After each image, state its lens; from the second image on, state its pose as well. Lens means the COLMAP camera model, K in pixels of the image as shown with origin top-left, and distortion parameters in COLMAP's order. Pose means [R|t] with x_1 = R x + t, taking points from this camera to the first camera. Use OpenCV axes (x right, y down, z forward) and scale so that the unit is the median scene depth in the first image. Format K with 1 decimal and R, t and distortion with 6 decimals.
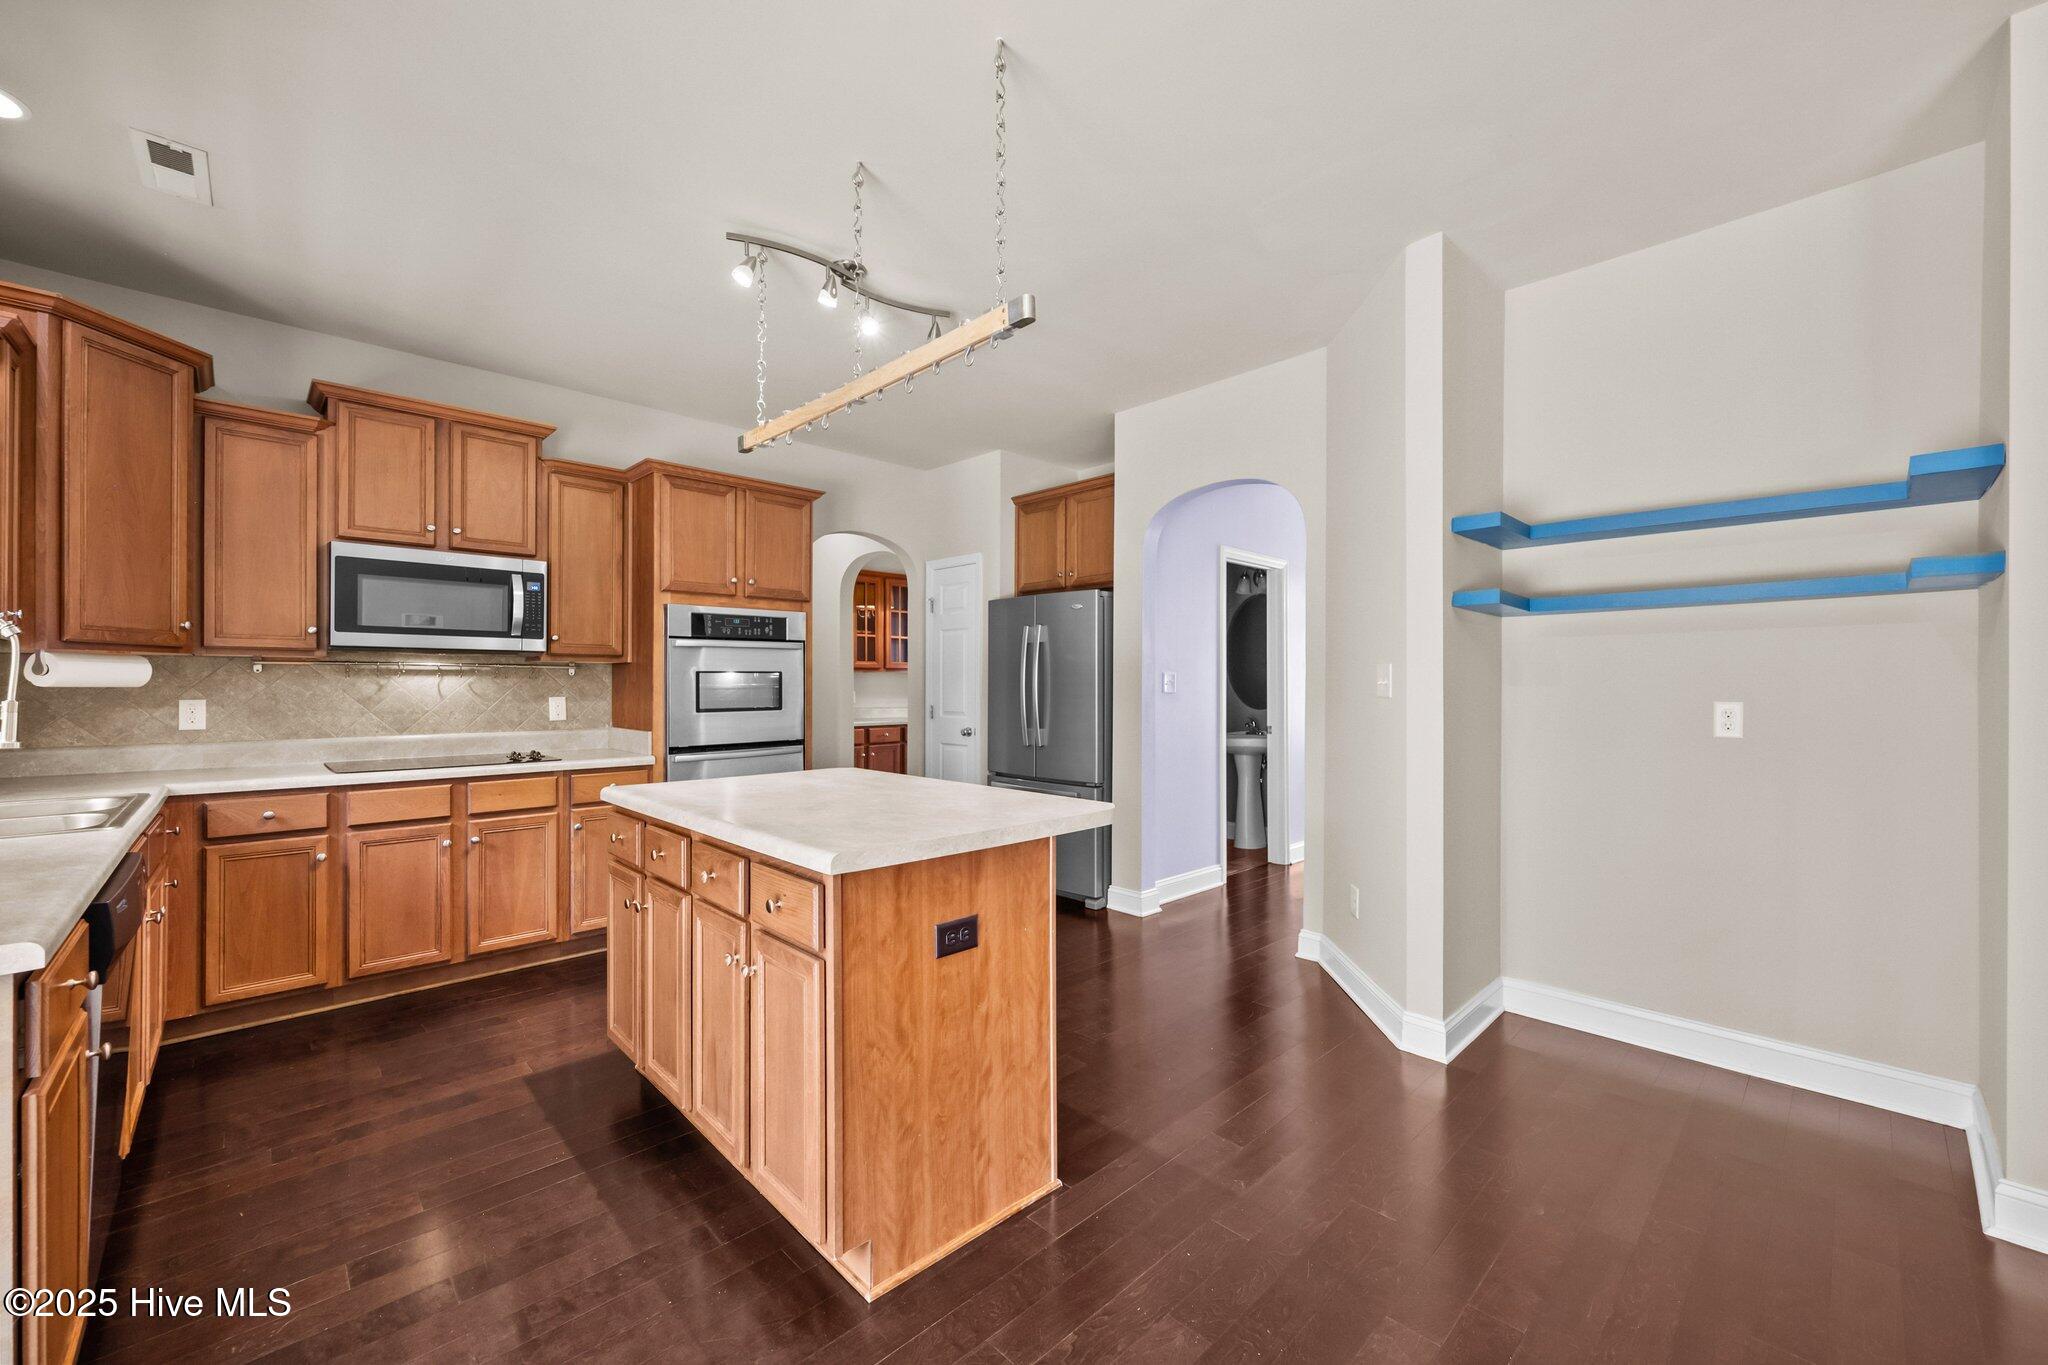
lens RADIAL K [[808.3, 0, 1033.1], [0, 808.3, 688.6], [0, 0, 1]] dist [0.000719, -0.000782]
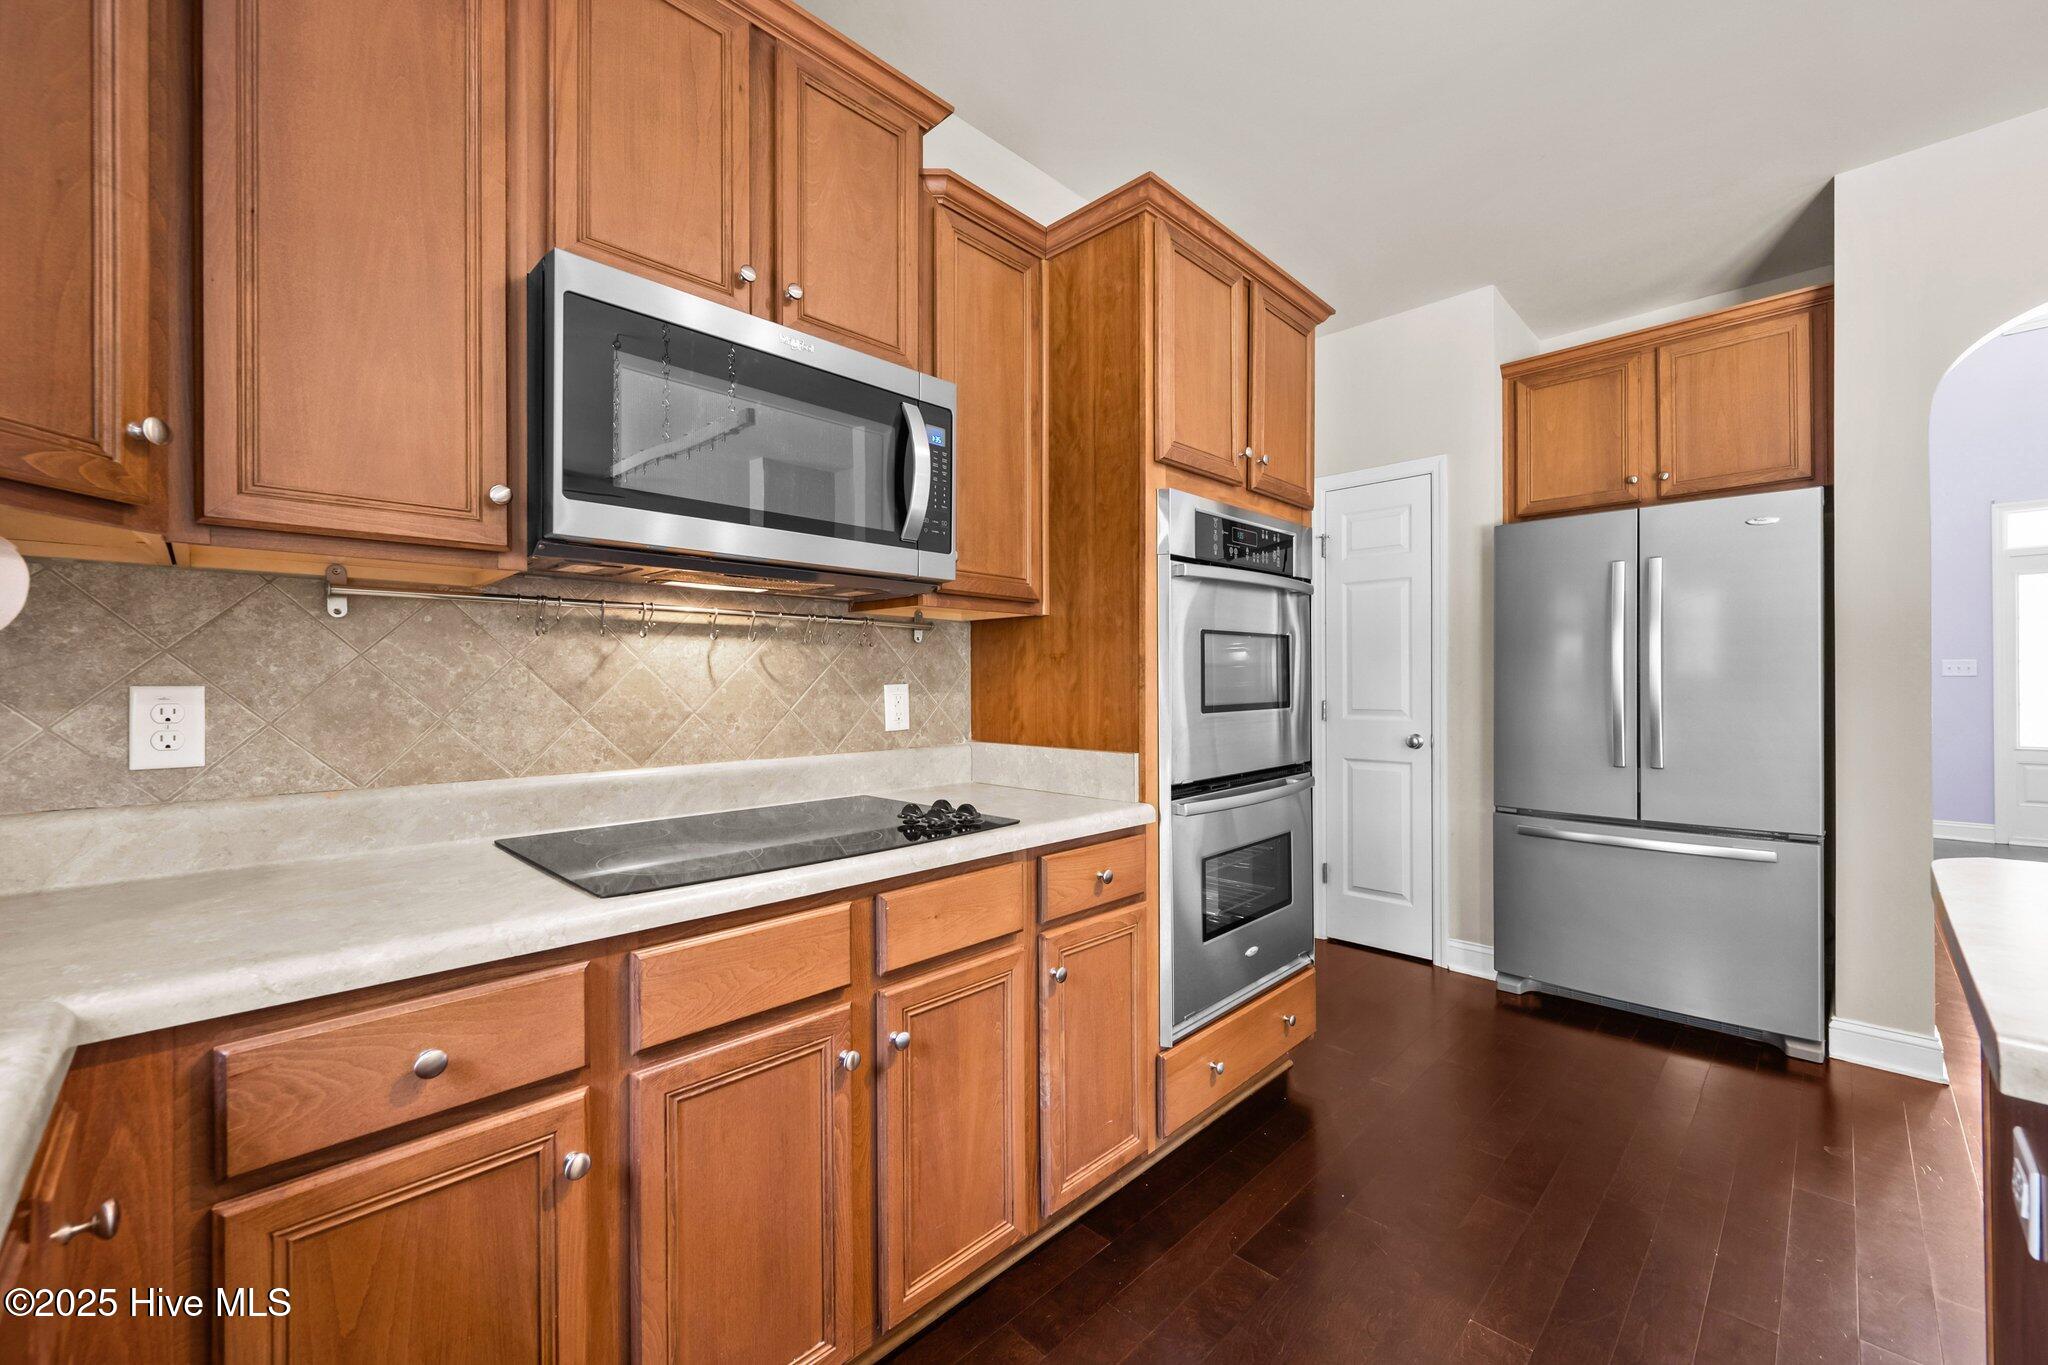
lens RADIAL K [[808.3, 0, 1032.7], [0, 808.3, 686.7], [0, 0, 1]] dist [0.000719, -0.000782]
pose [[0.999858, -0.007540, 0.015074, -0.621481], [0.007601, 0.999963, -0.004026, 0.017615], [-0.015043, 0.004140, 0.999878, 0.596688]]
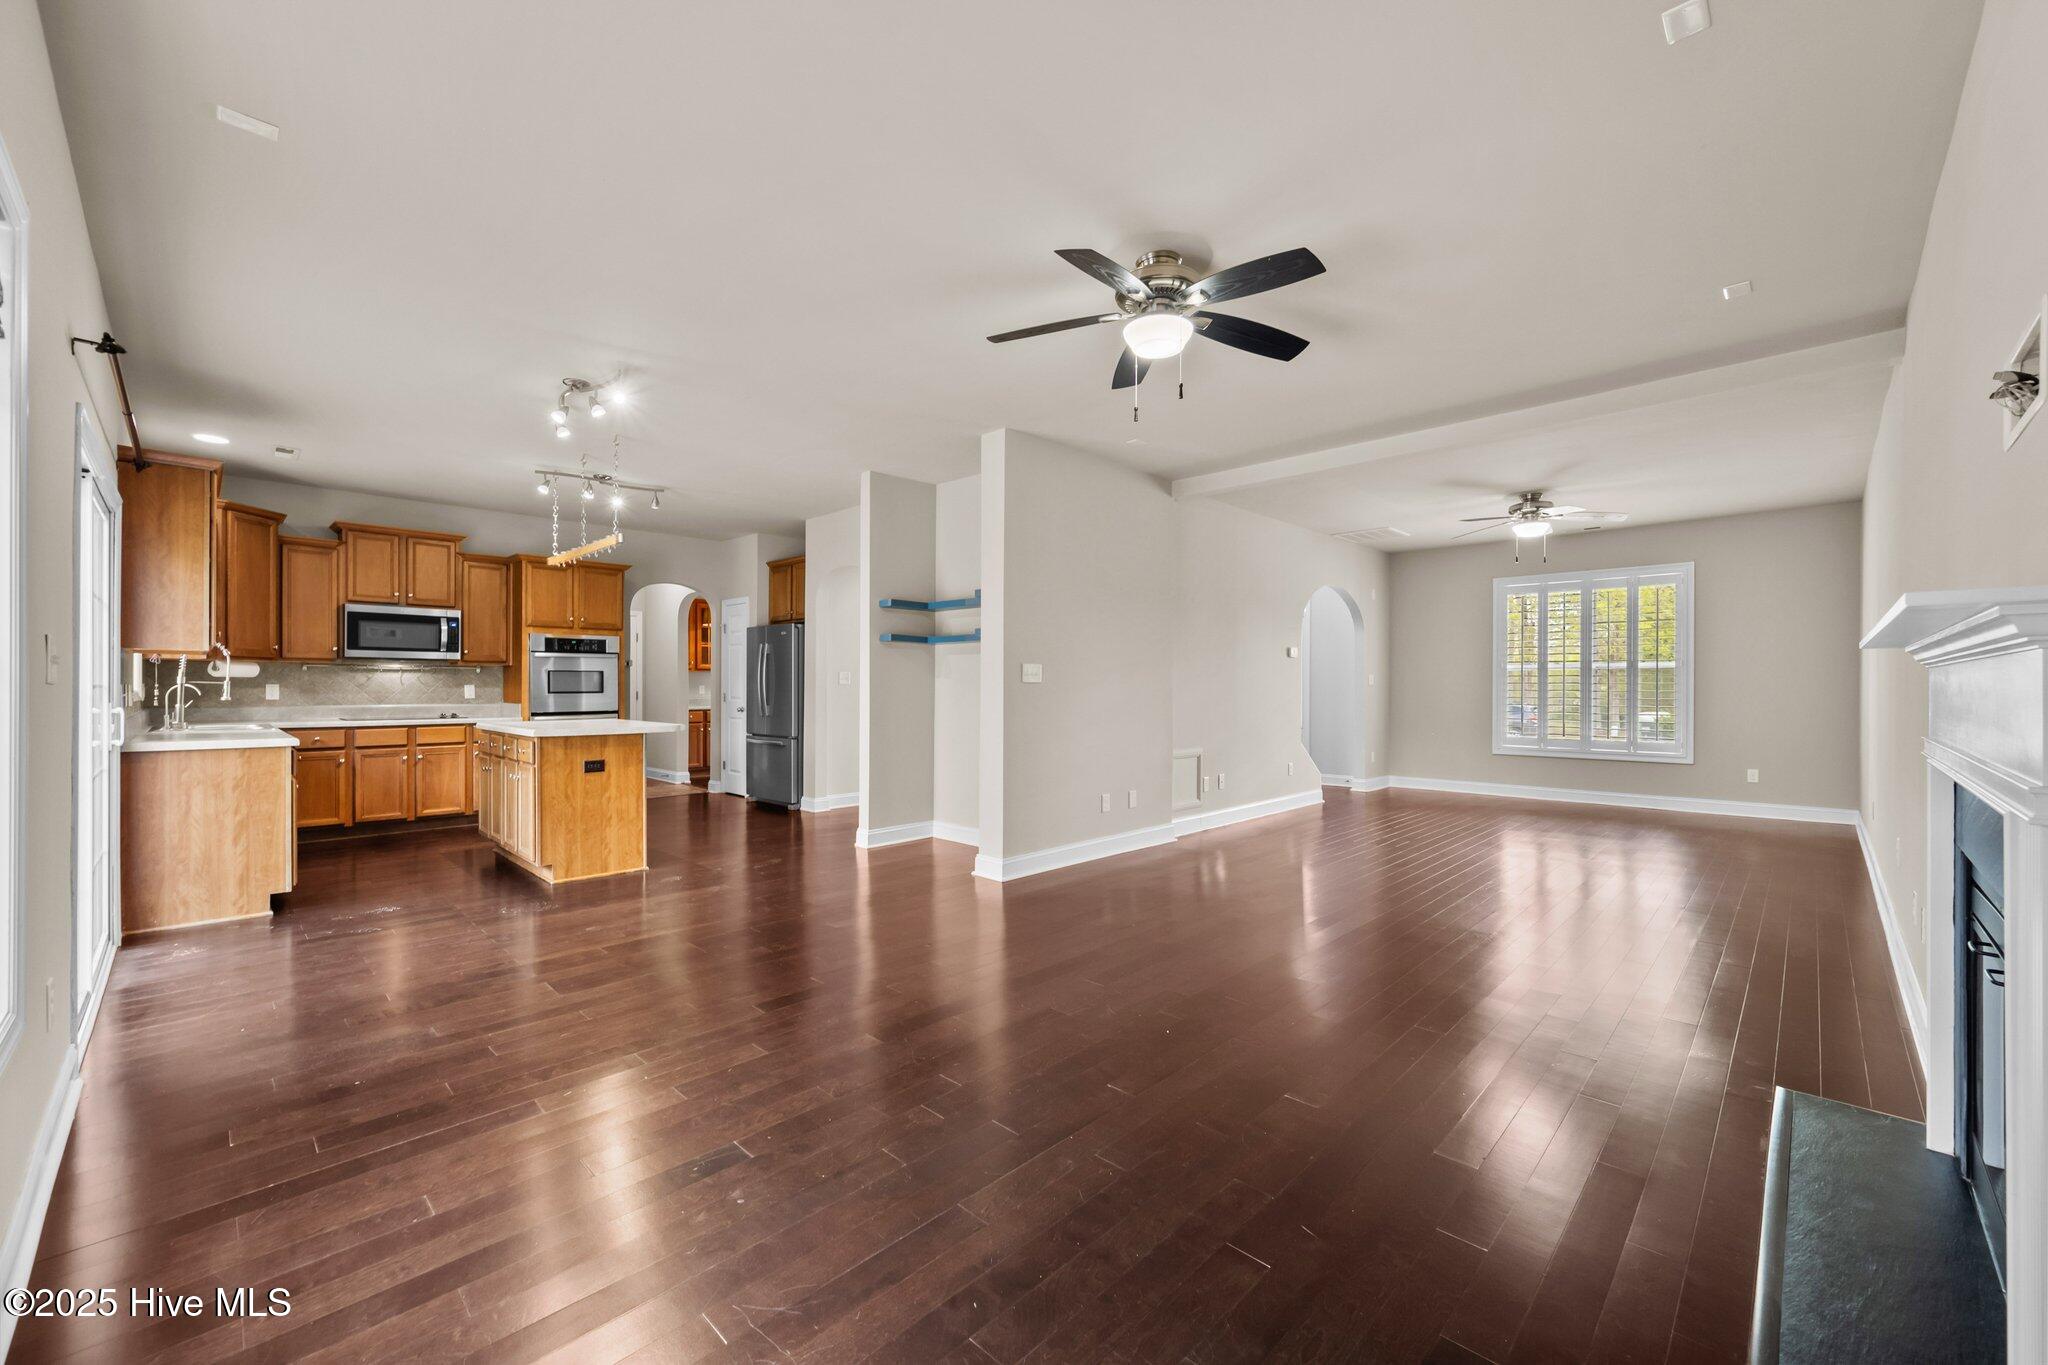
lens RADIAL K [[808.3, 0, 1030.2], [0, 808.3, 693.8], [0, 0, 1]] dist [0.000719, -0.000782]
pose [[0.999563, 0.001655, 0.029530, 0.701806], [-0.001794, 0.999988, 0.004663, 0.023309], [-0.029522, -0.004714, 0.999553, -0.963141]]
